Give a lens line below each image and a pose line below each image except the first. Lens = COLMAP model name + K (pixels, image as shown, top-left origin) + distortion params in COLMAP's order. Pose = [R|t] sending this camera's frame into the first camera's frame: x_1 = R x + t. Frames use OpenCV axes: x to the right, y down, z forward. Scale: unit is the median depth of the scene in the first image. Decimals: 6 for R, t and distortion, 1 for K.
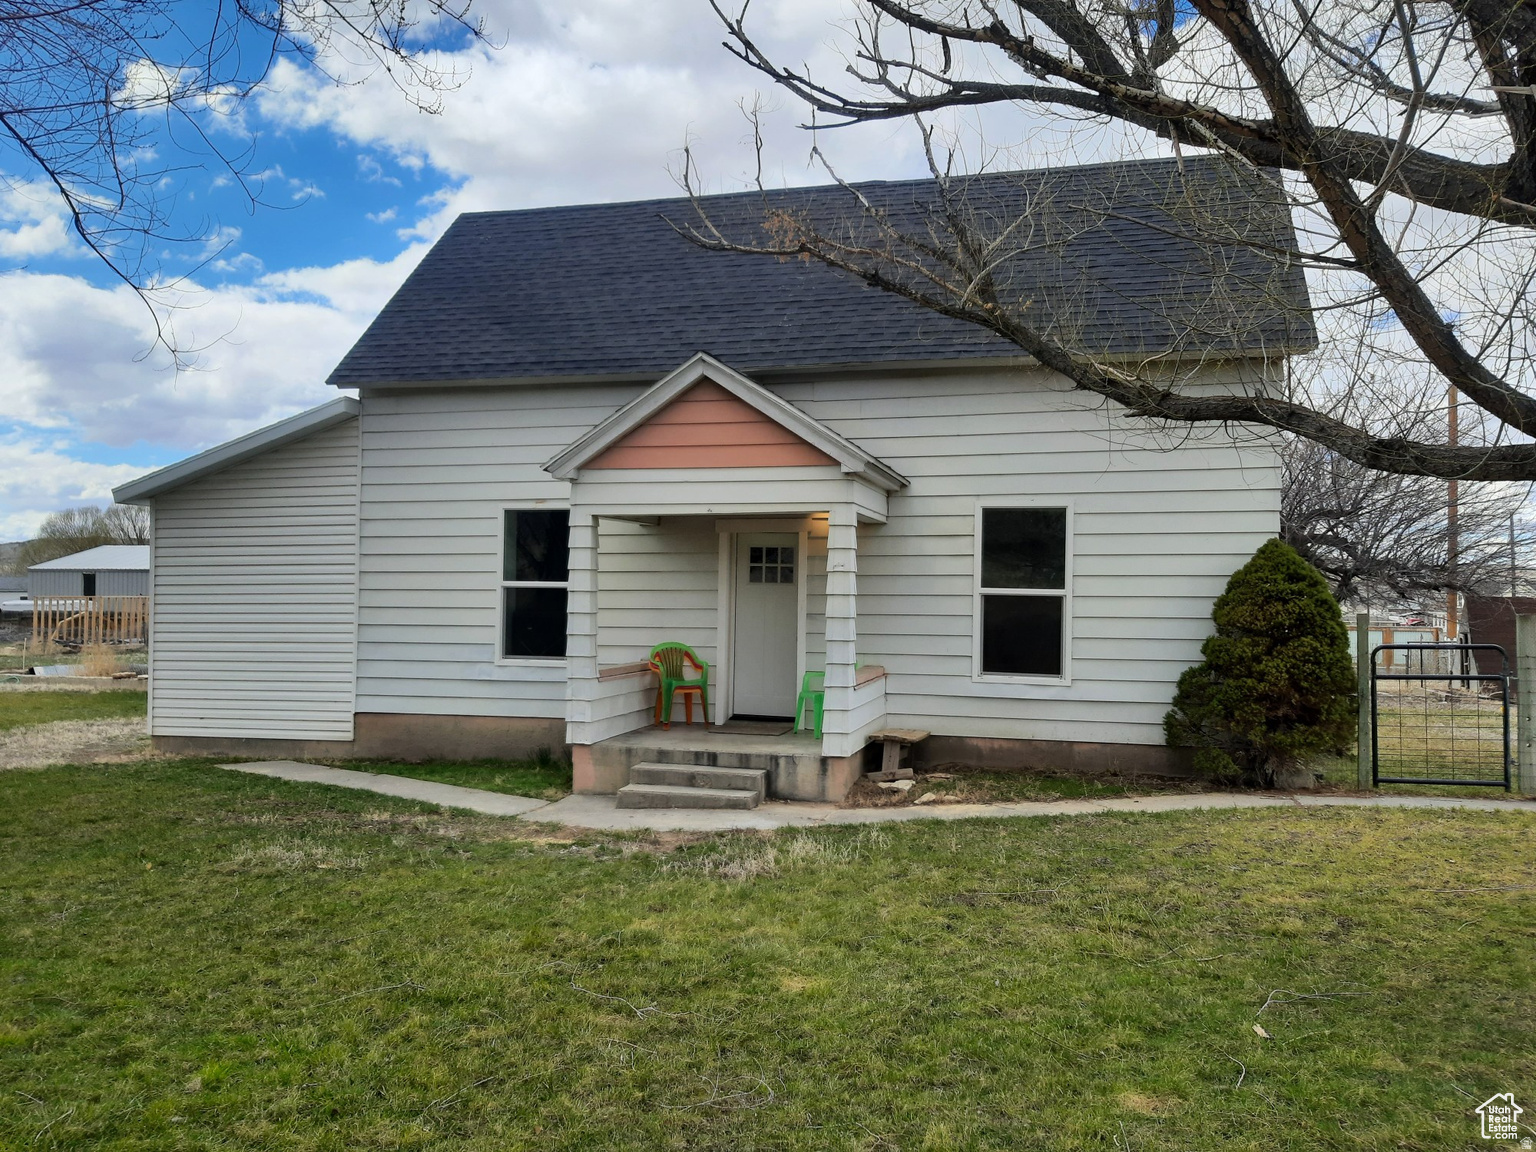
lens RADIAL K [[1170.1, 0, 768.0], [0, 1170.1, 576.0], [0, 0, 1]] dist [0.059444, -0.122953]
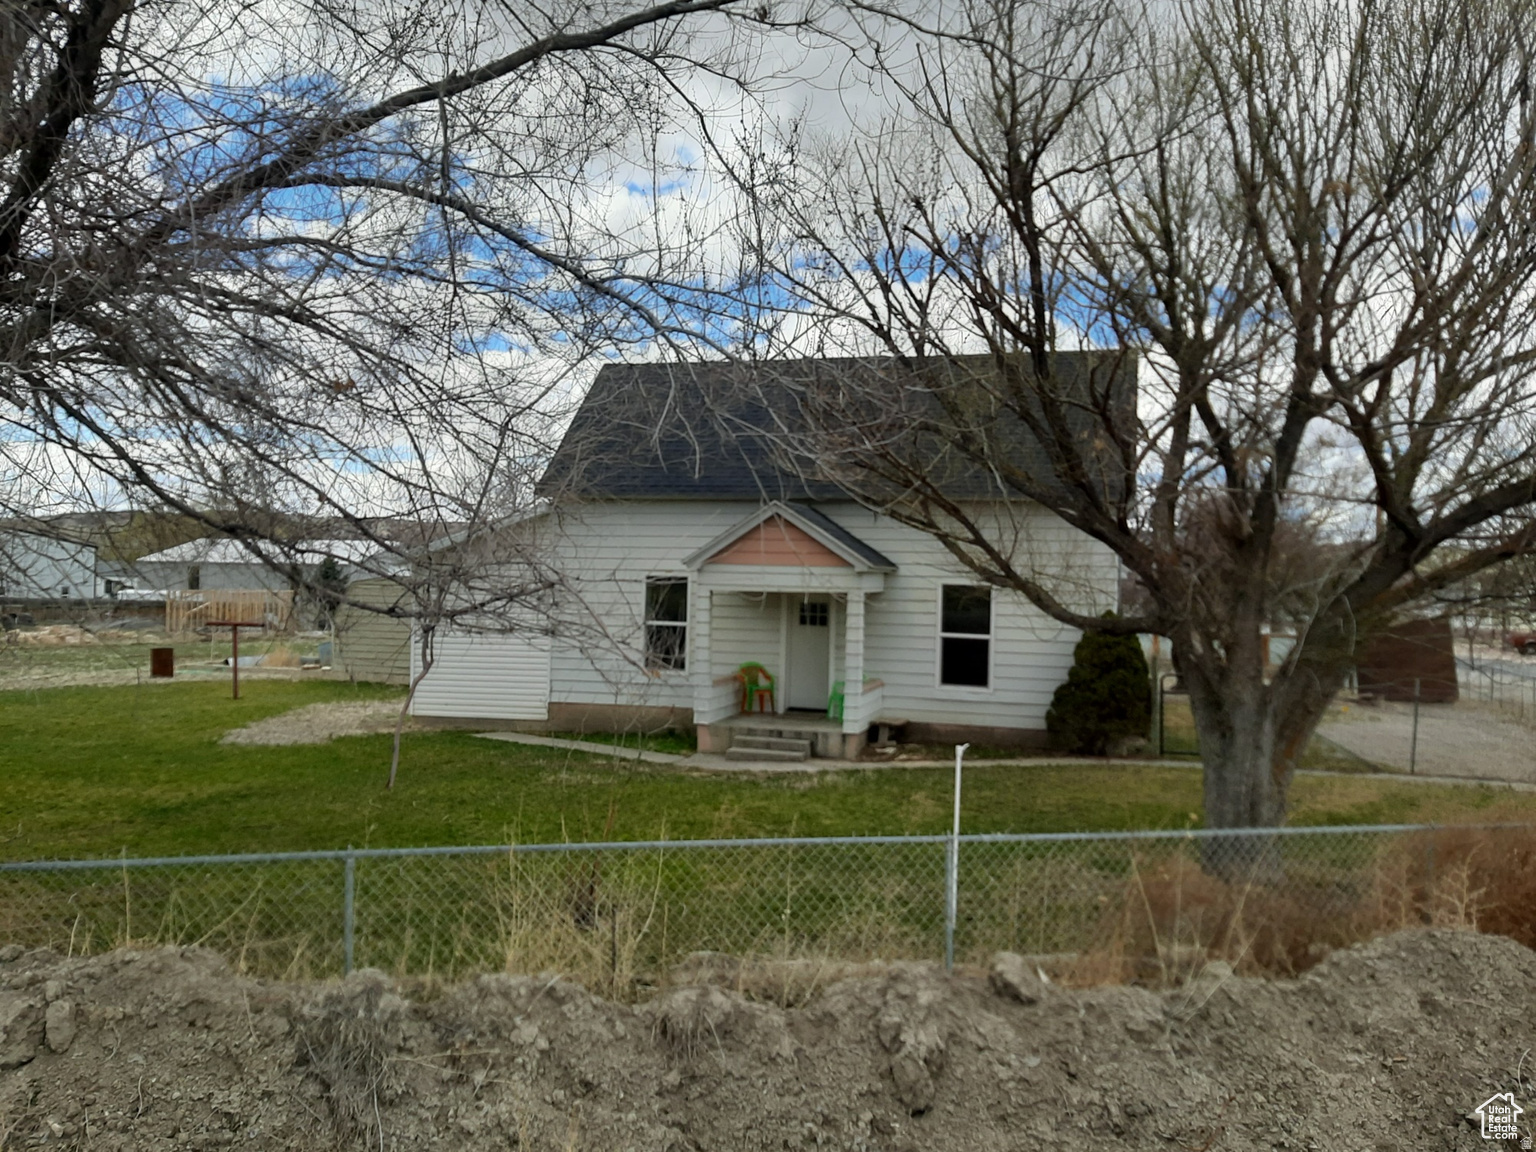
lens RADIAL K [[1170.1, 0, 768.0], [0, 1170.1, 576.0], [0, 0, 1]] dist [0.059444, -0.122953]
pose [[0.999591, 0.009282, -0.027037, -0.018114], [-0.008811, 0.999809, 0.017470, -0.098580], [0.027194, -0.017224, 0.999482, -0.666561]]
